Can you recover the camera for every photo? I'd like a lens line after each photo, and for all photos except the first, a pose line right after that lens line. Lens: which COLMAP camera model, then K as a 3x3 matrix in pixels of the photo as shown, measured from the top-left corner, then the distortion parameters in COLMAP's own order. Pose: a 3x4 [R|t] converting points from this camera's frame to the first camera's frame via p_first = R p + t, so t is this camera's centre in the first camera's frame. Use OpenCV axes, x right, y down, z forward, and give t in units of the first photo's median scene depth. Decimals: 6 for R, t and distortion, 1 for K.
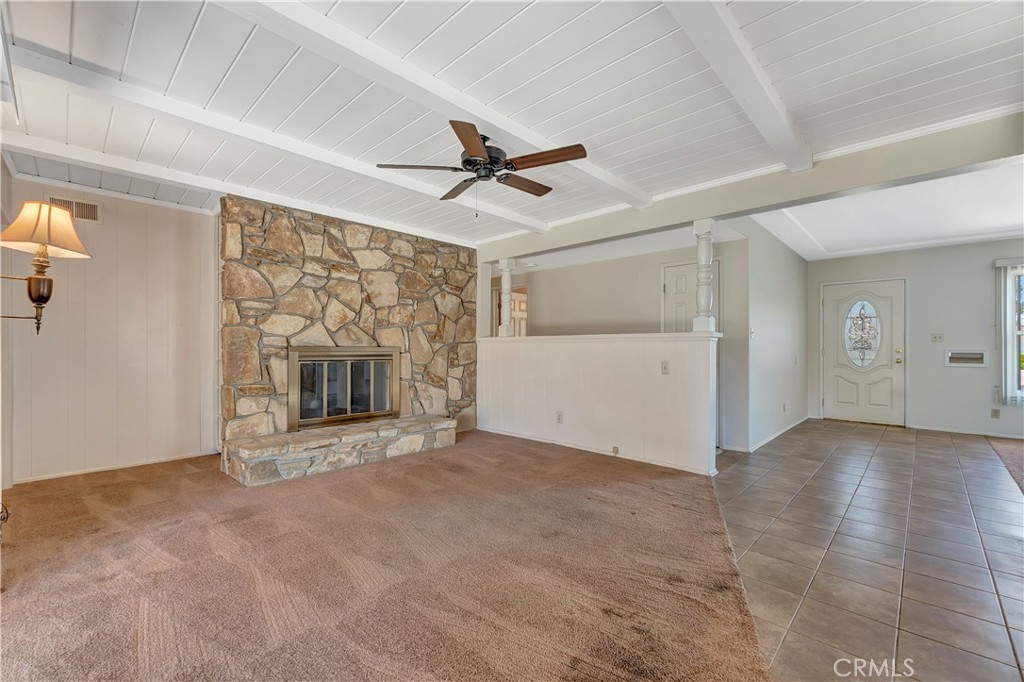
lens RADIAL K [[427.3, 0, 509.9], [0, 427.3, 343.1], [0, 0, 1]] dist [0.000547, -0.000006]
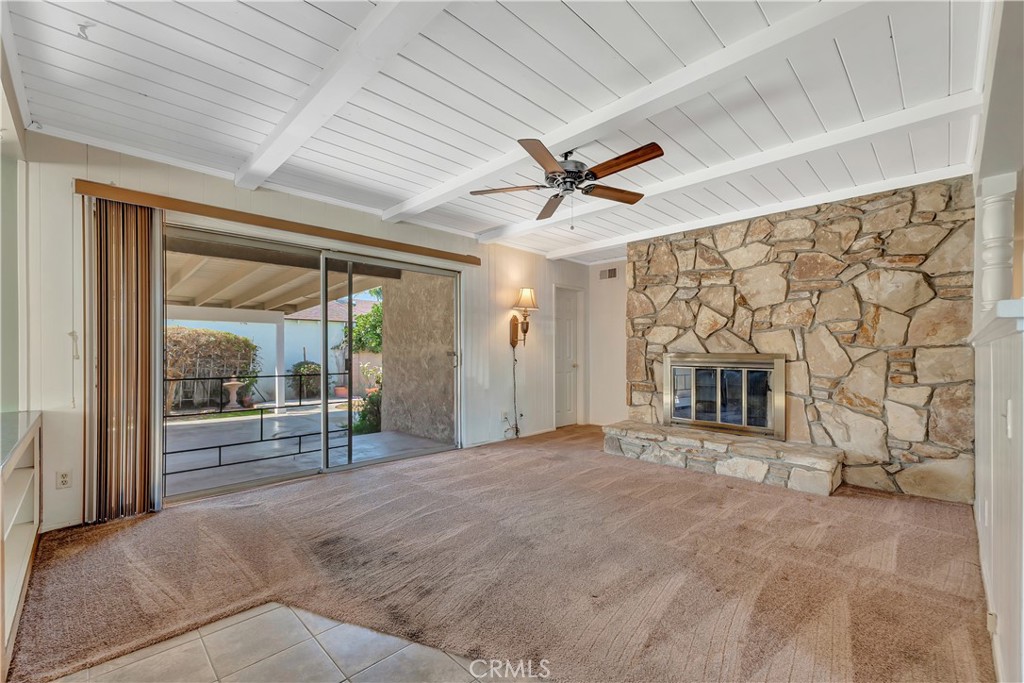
lens RADIAL K [[433.1, 0, 522.4], [0, 433.1, 351.7], [0, 0, 1]] dist [0.000821, 0.000067]
pose [[-0.011580, -0.004378, -0.999923, 0.602806], [0.006048, 0.999972, -0.004449, 0.006294], [0.999915, -0.006099, -0.011553, 0.546183]]
